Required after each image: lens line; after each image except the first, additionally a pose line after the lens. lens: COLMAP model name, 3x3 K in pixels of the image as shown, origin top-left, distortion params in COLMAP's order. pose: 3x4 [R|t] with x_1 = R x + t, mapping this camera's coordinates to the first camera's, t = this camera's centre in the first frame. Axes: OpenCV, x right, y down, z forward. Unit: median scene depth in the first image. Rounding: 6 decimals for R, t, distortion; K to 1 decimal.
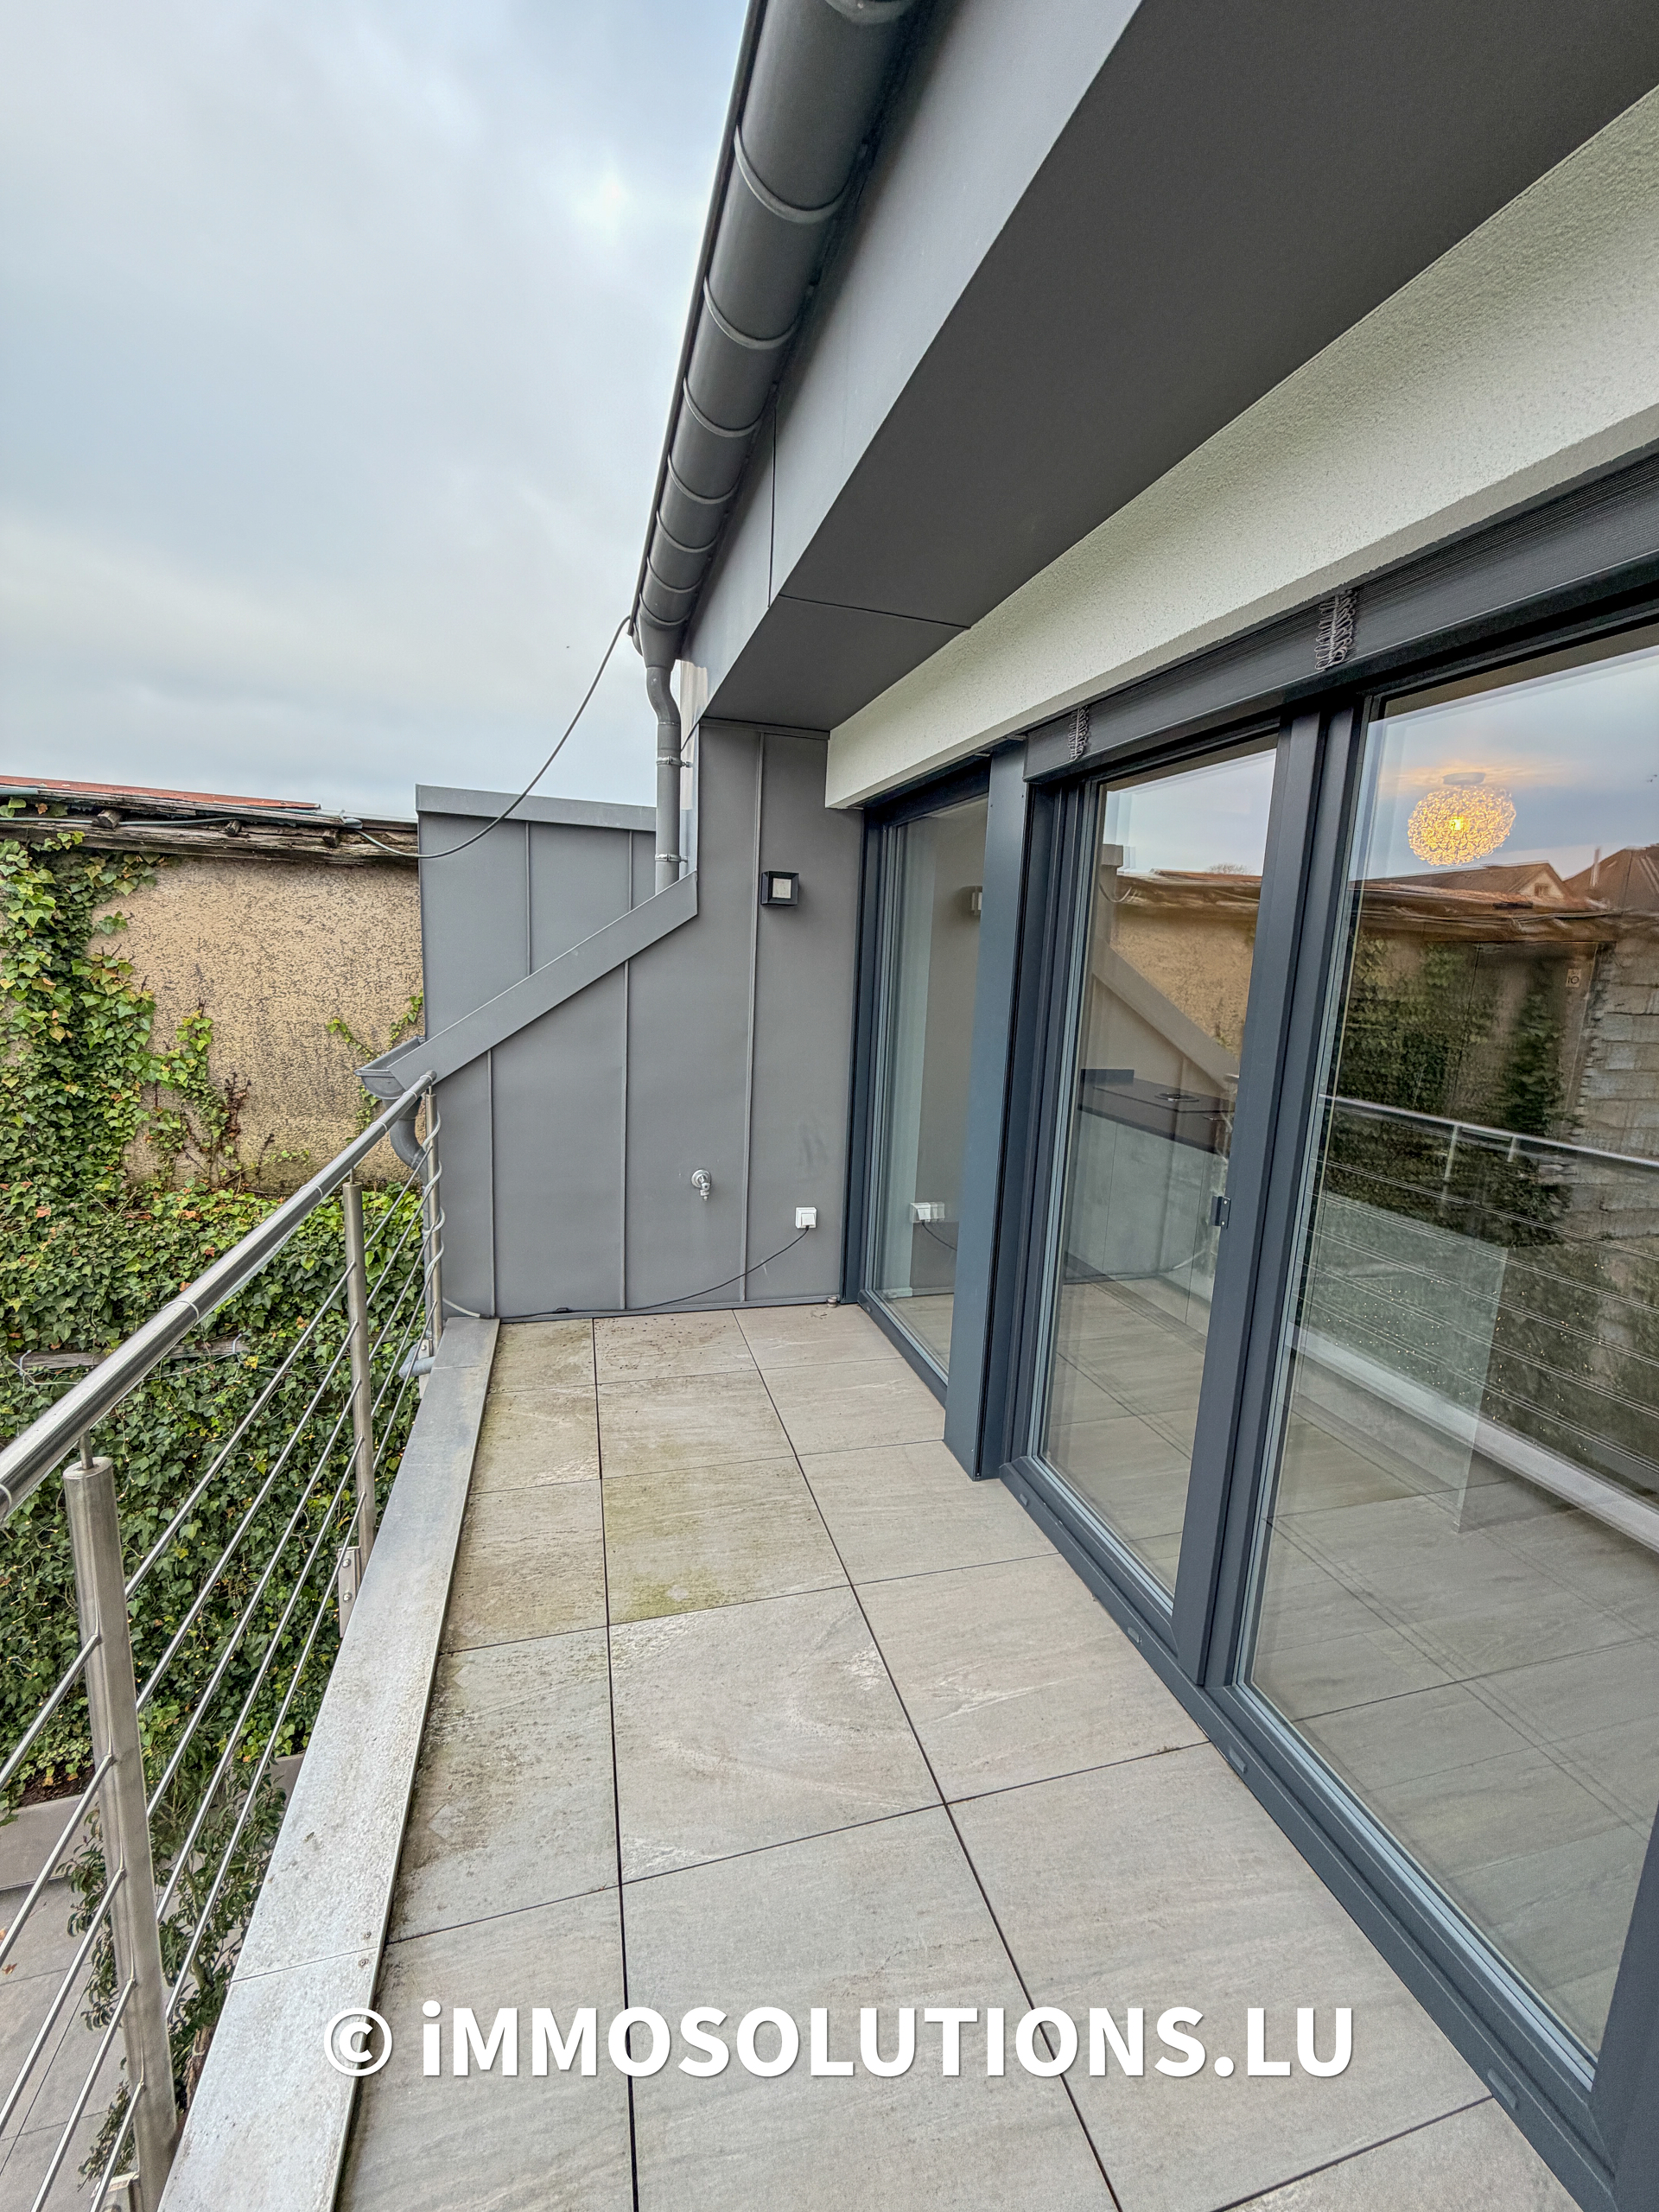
lens RADIAL K [[893.9, 0, 834.3], [0, 893.9, 1090.6], [0, 0, 1]] dist [-0.003450, 0.000811]
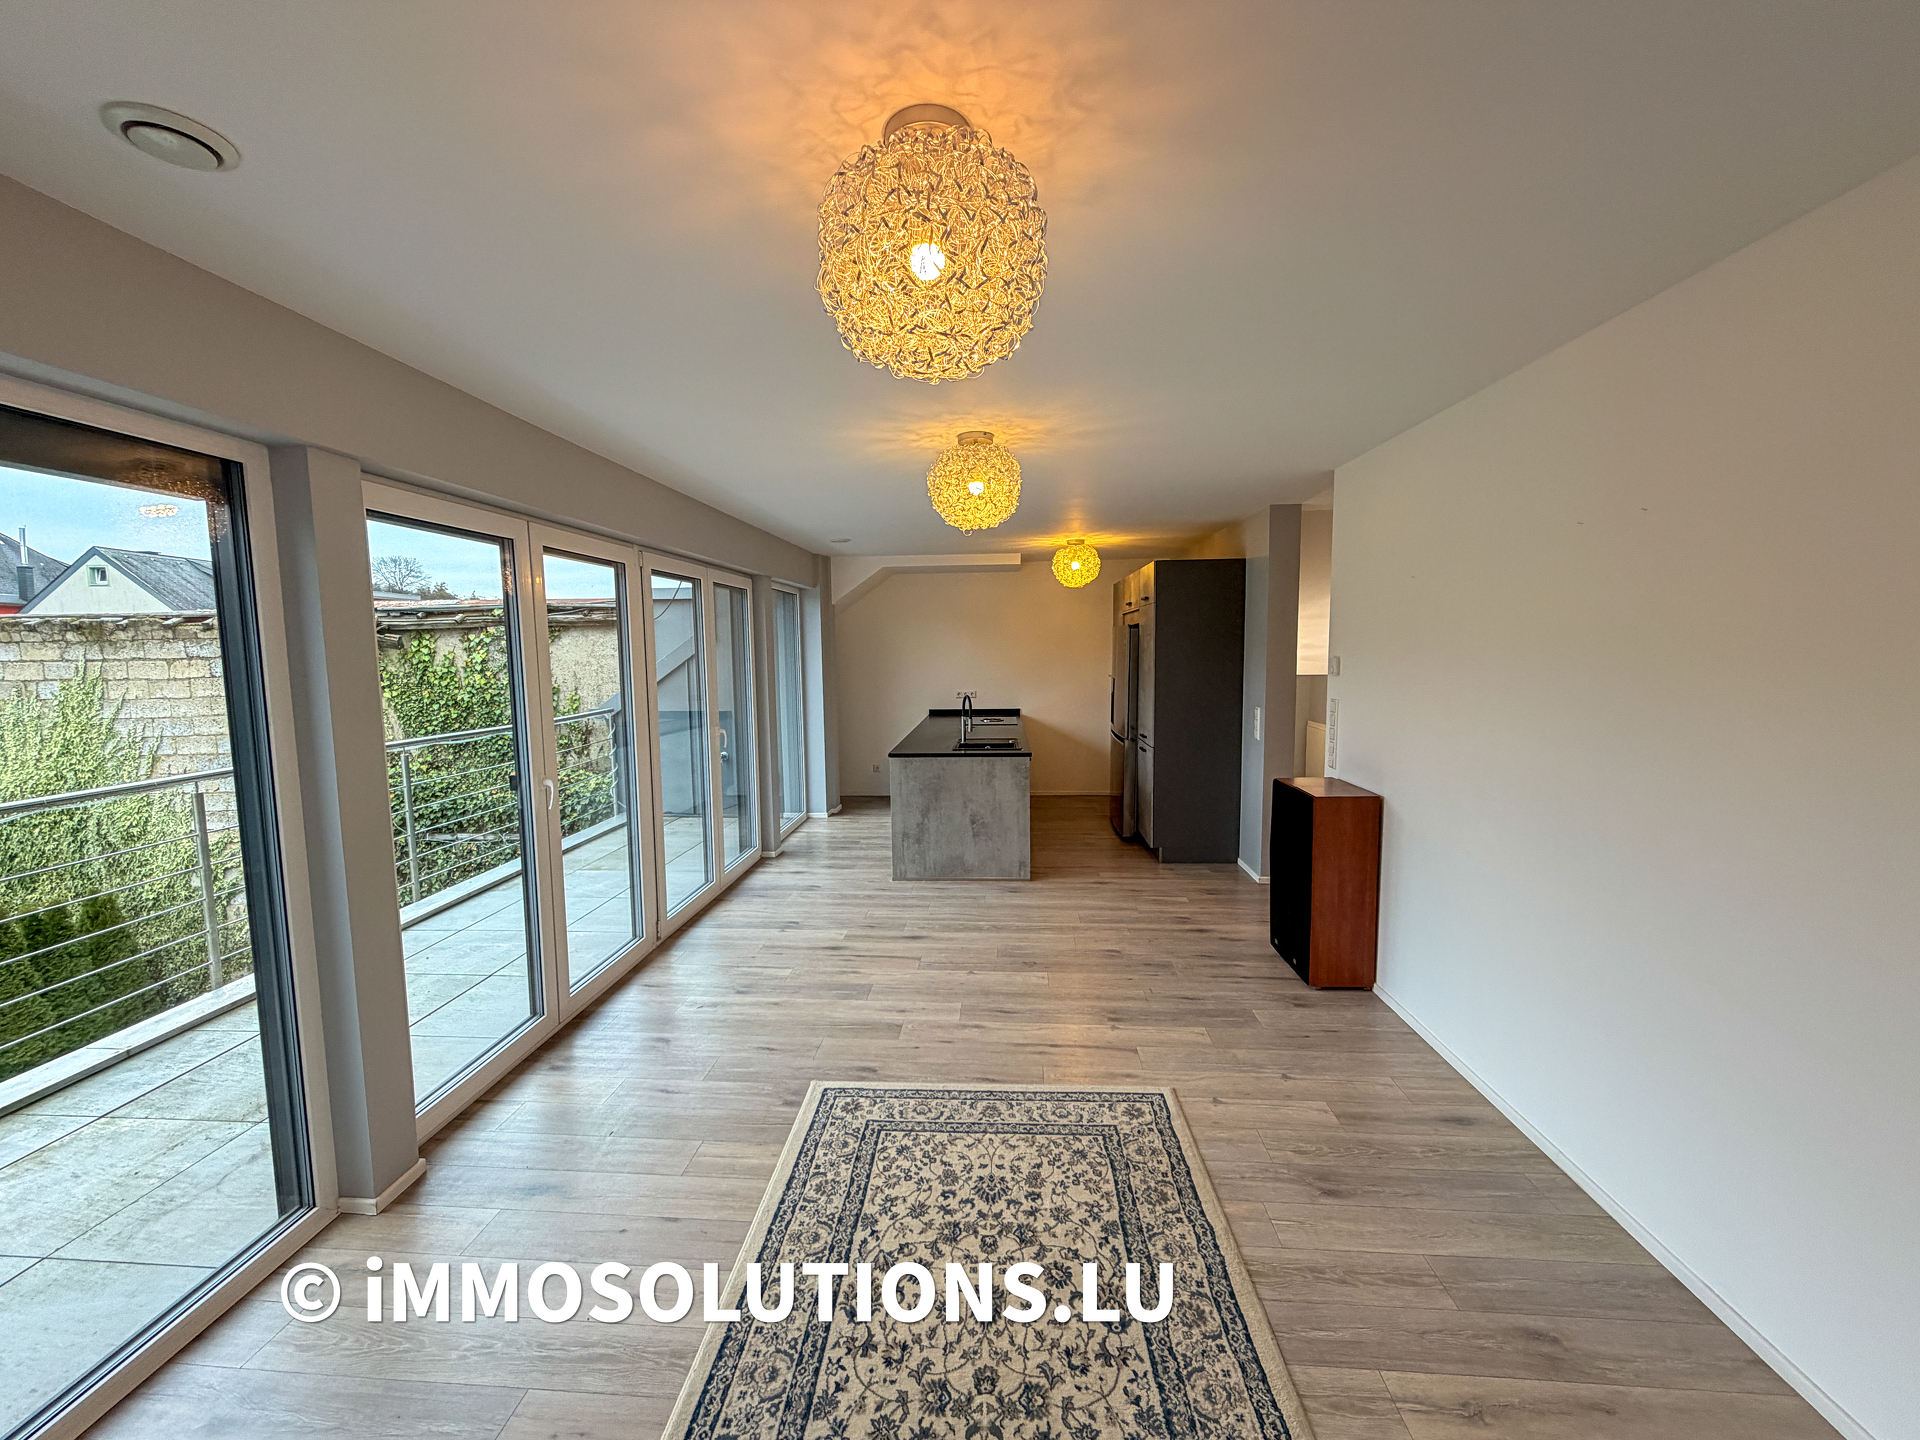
lens RADIAL K [[775.9, 0, 966.3], [0, 775.9, 703.0], [0, 0, 1]] dist [-0.003450, 0.000811]
pose [[0.939924, -0.031121, -0.339961, 0.910689], [0.002289, 0.996388, -0.084884, 0.111638], [0.341375, 0.079006, 0.936601, -0.523823]]
